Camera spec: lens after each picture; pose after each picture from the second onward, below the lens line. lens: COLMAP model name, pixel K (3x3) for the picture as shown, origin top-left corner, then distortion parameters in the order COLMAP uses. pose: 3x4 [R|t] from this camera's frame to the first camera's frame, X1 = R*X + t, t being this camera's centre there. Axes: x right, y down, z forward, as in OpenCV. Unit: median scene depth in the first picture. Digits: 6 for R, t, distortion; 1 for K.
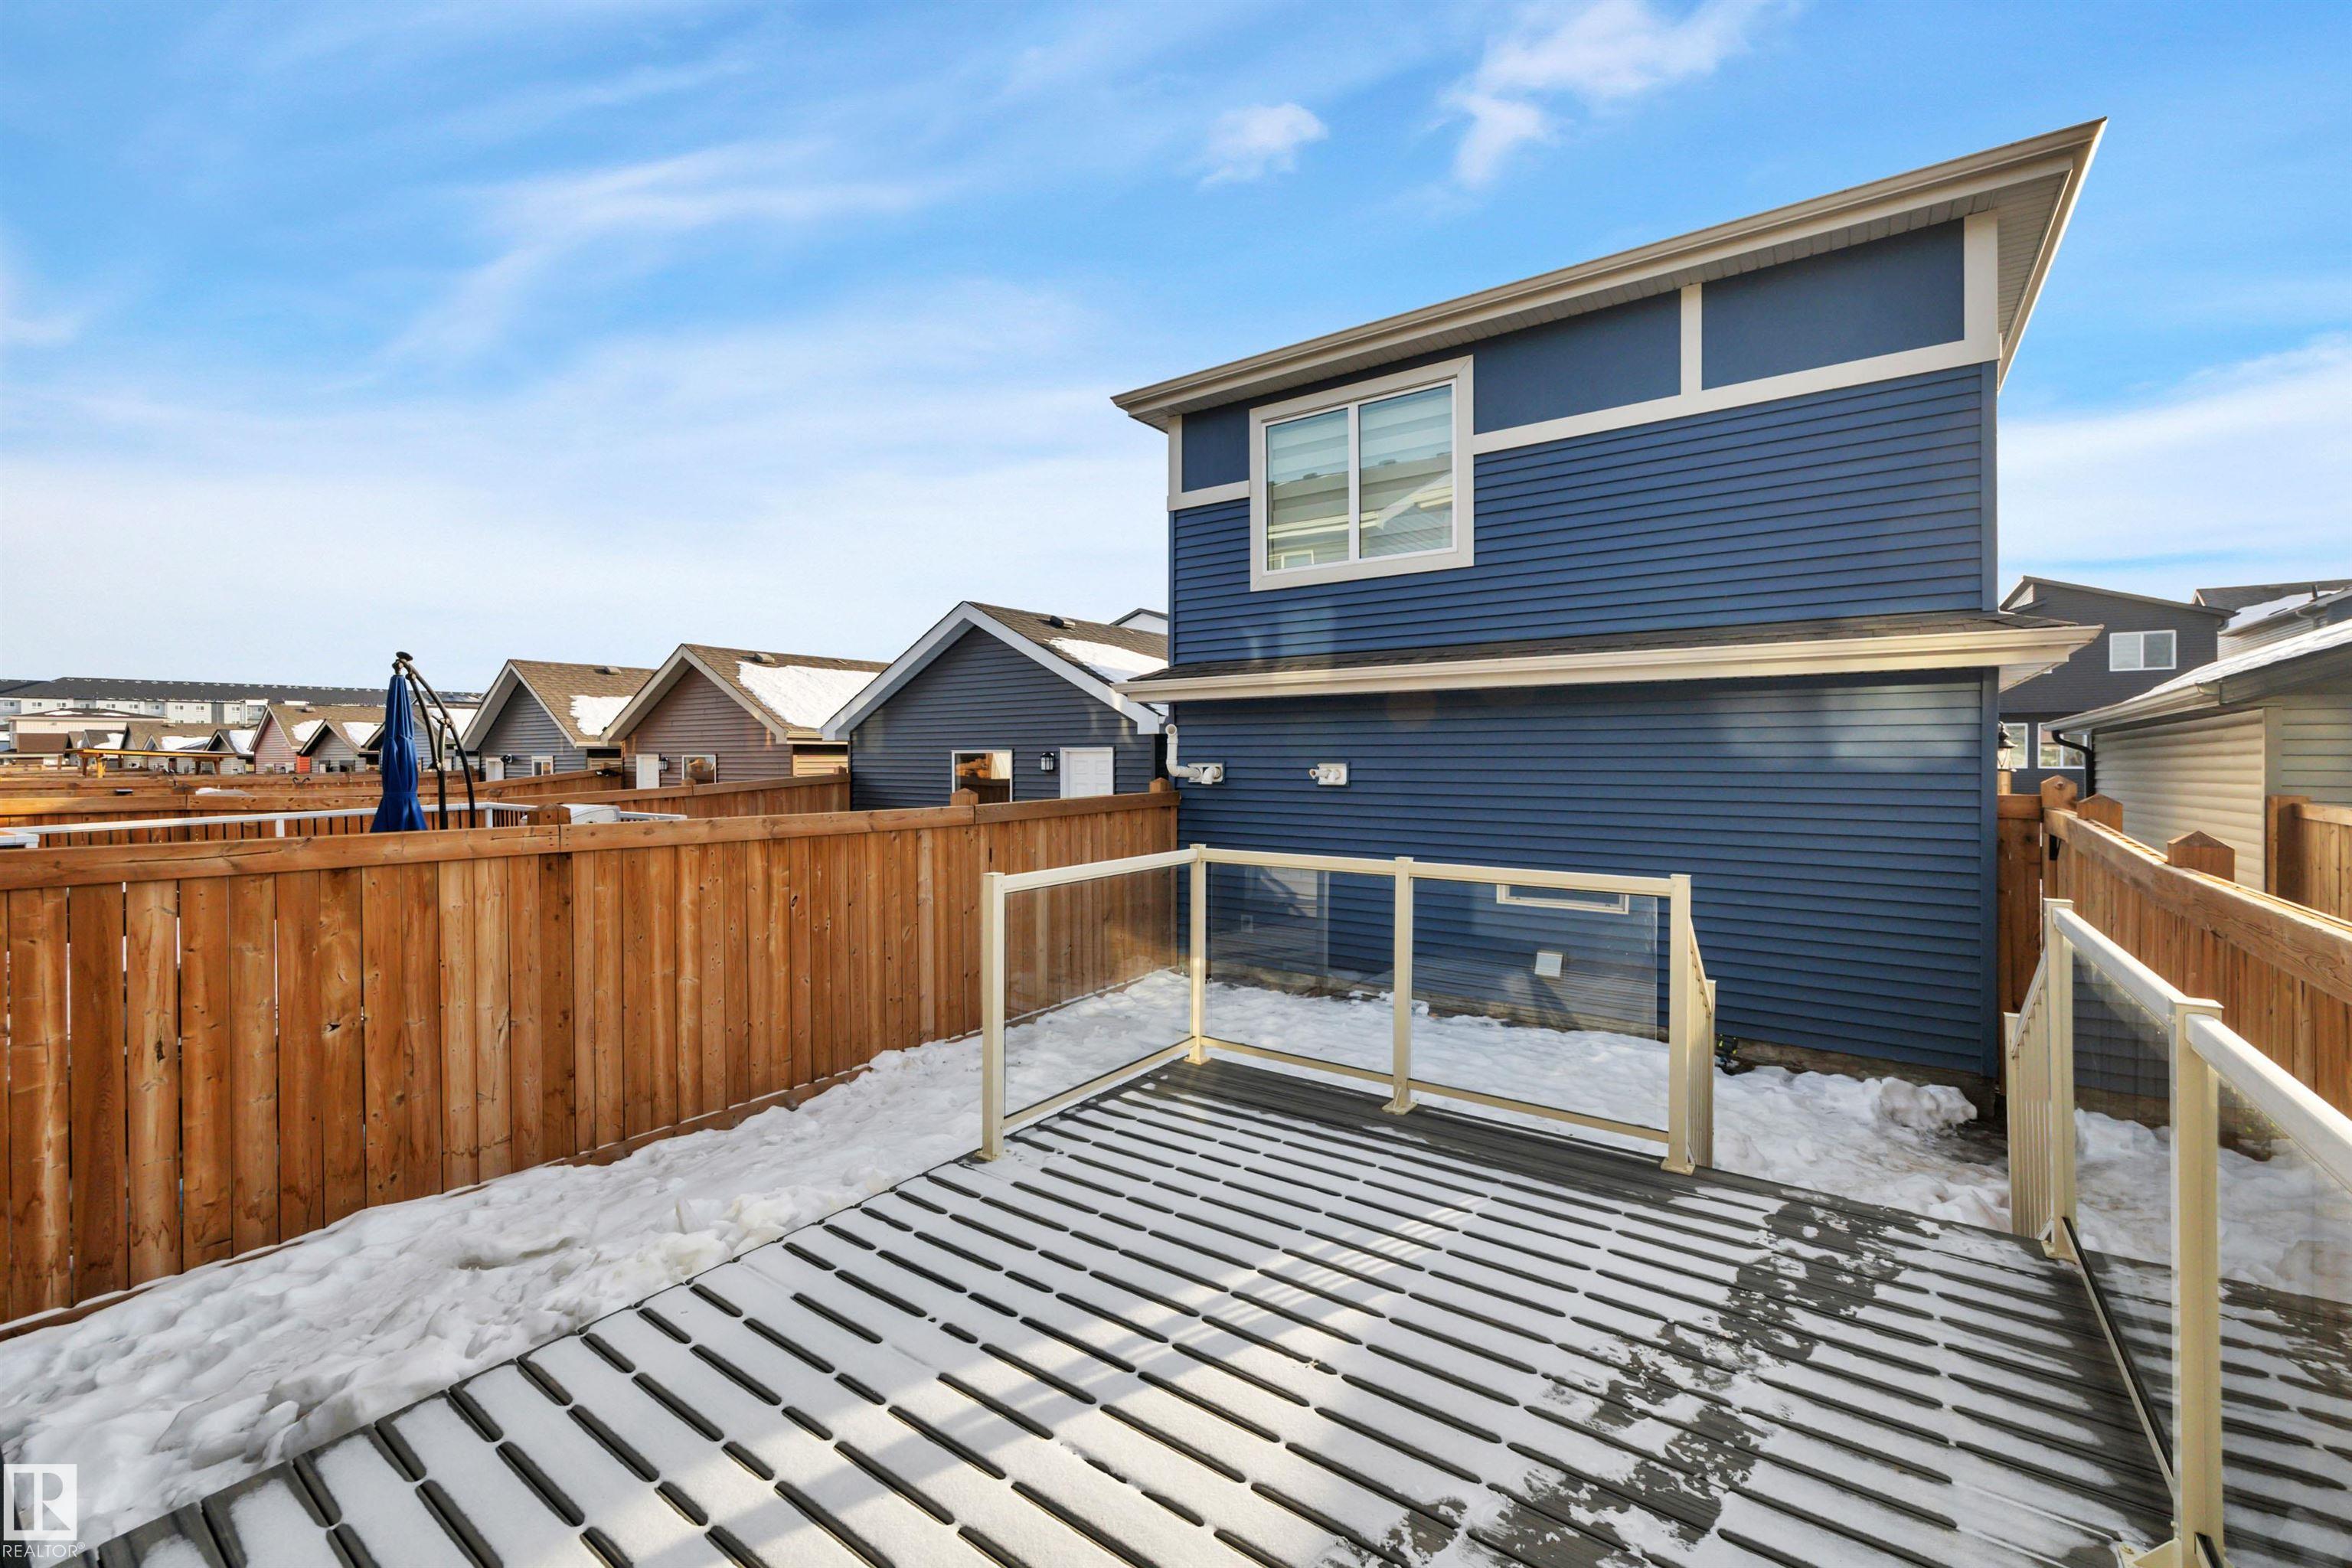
lens RADIAL K [[962.1, 0, 1167.9], [0, 962.1, 766.9], [0, 0, 1]] dist [-0.000485, -0.000013]
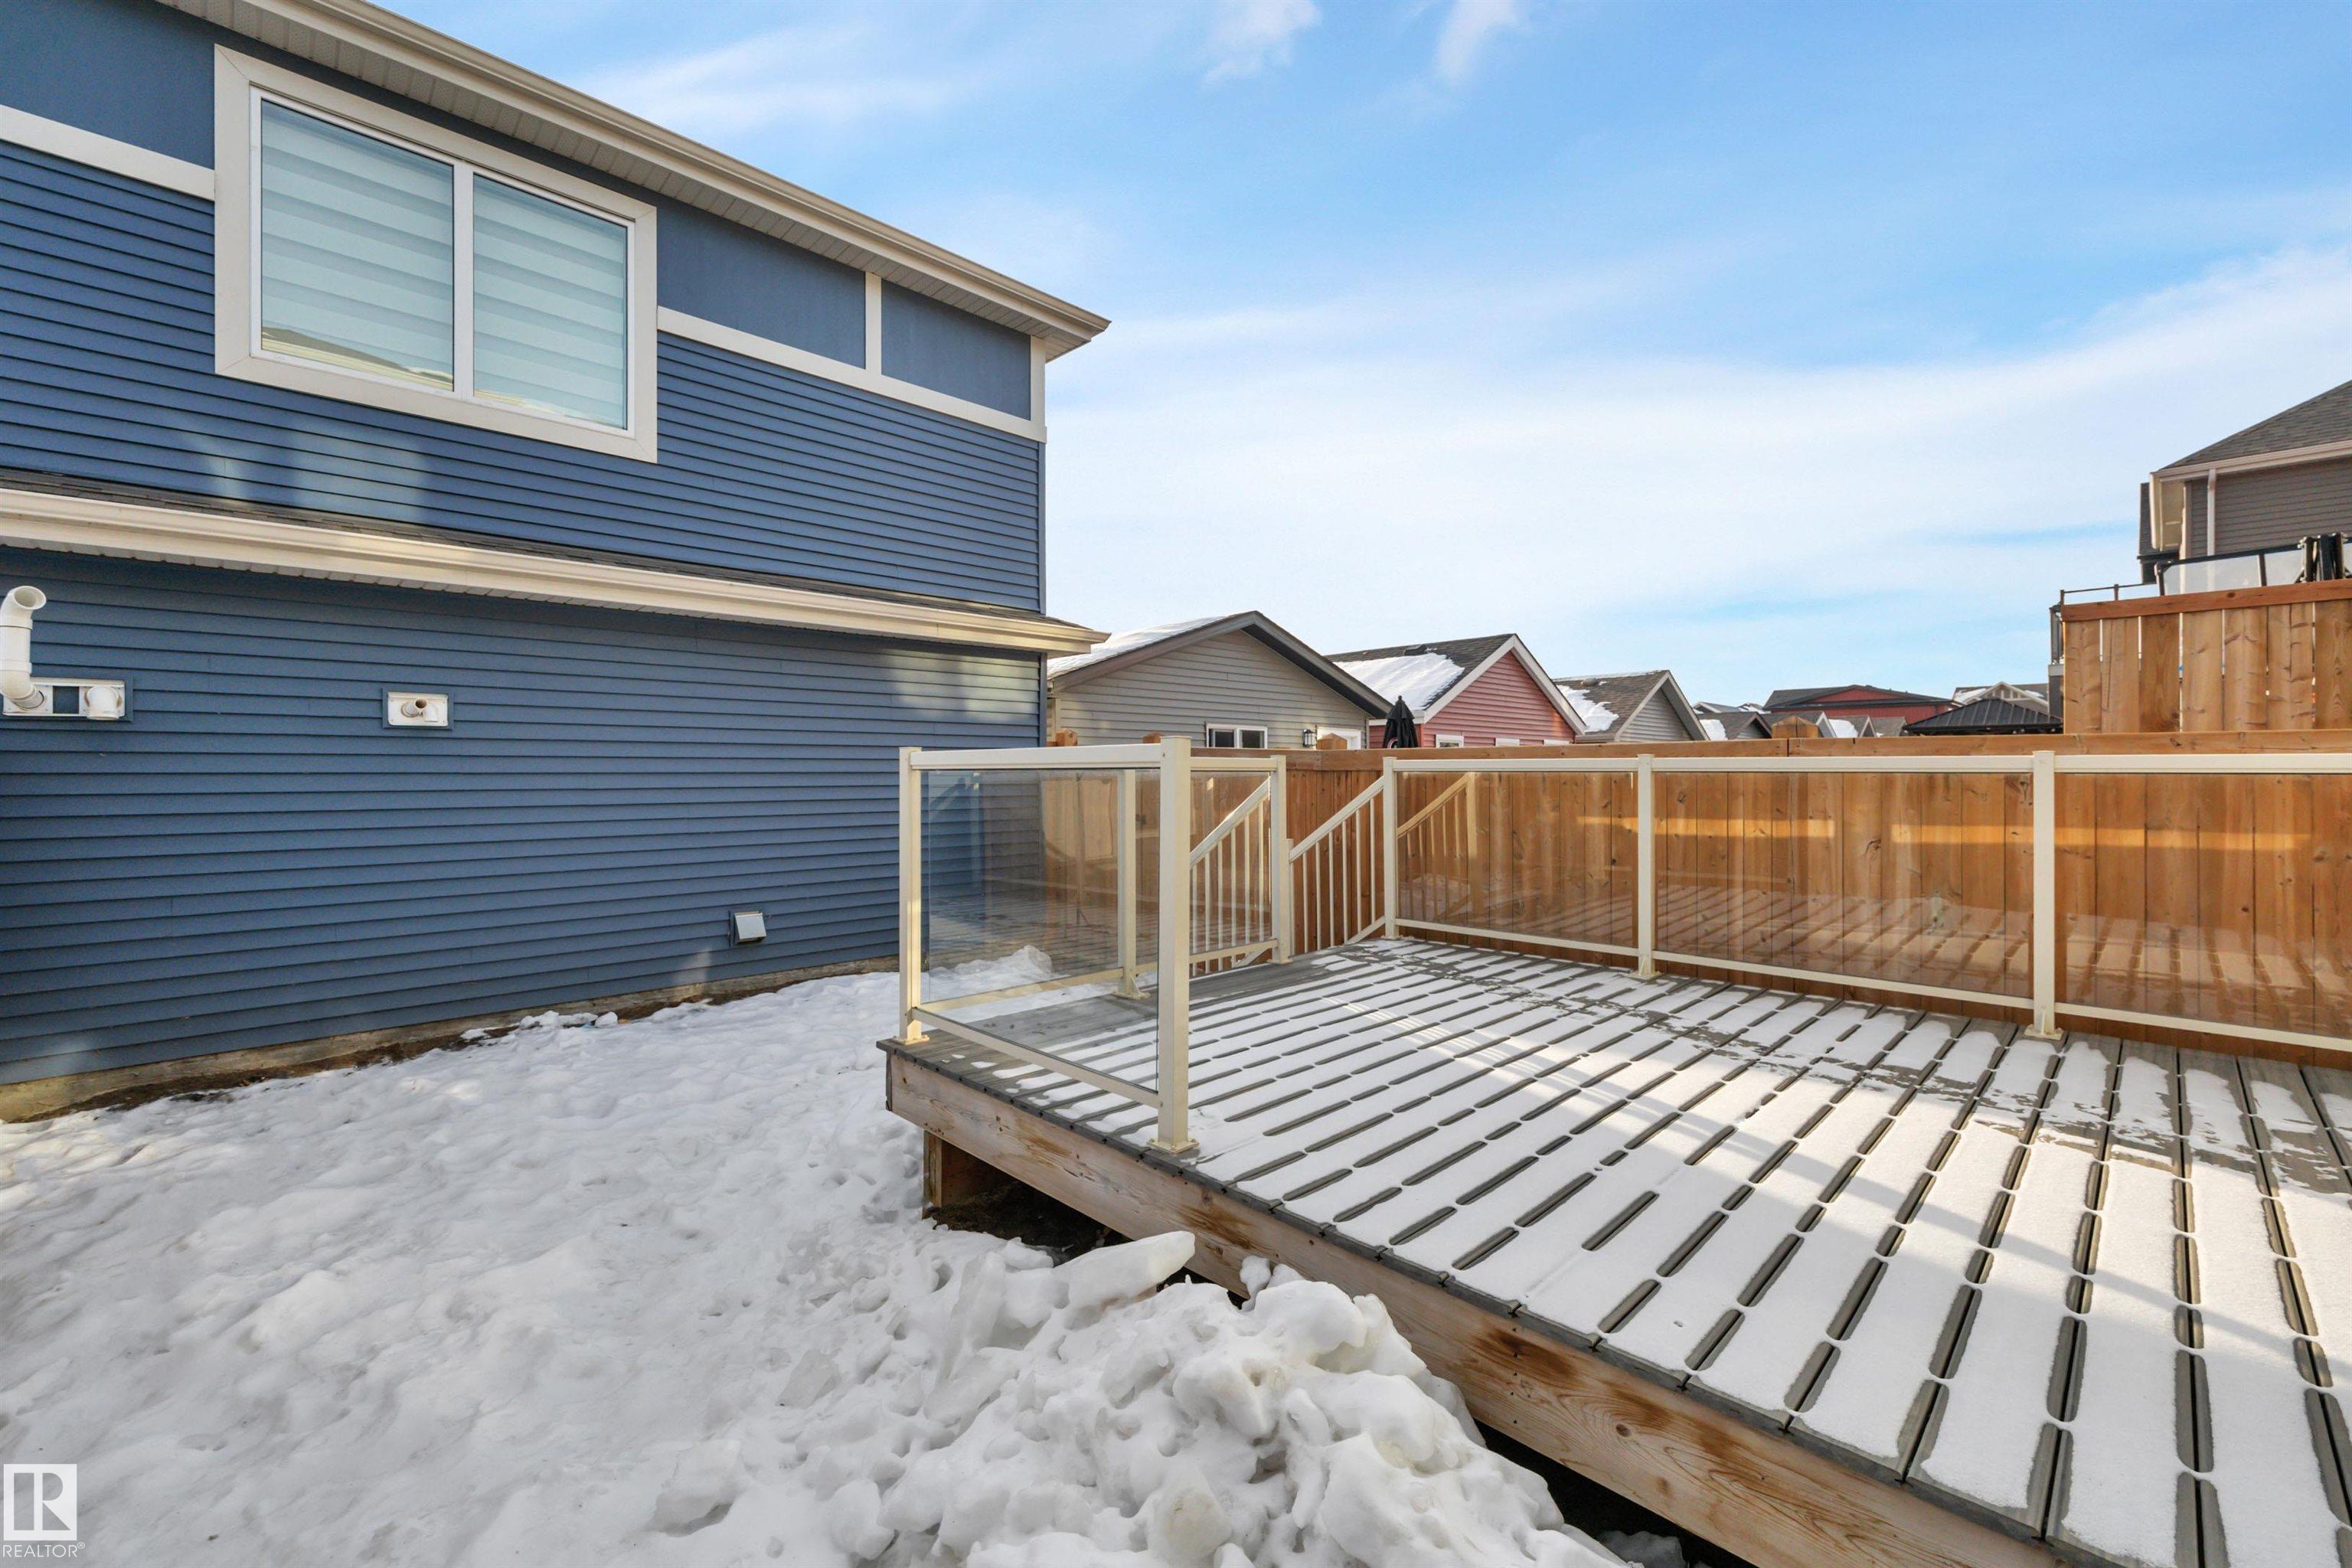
lens RADIAL K [[962.1, 0, 1179.2], [0, 962.1, 771.7], [0, 0, 1]] dist [-0.000485, -0.000013]
pose [[0.174143, 0.001489, 0.984719, -0.551722], [0.015527, 0.999870, -0.004258, 0.087719], [-0.984598, 0.016031, 0.174097, 0.556358]]
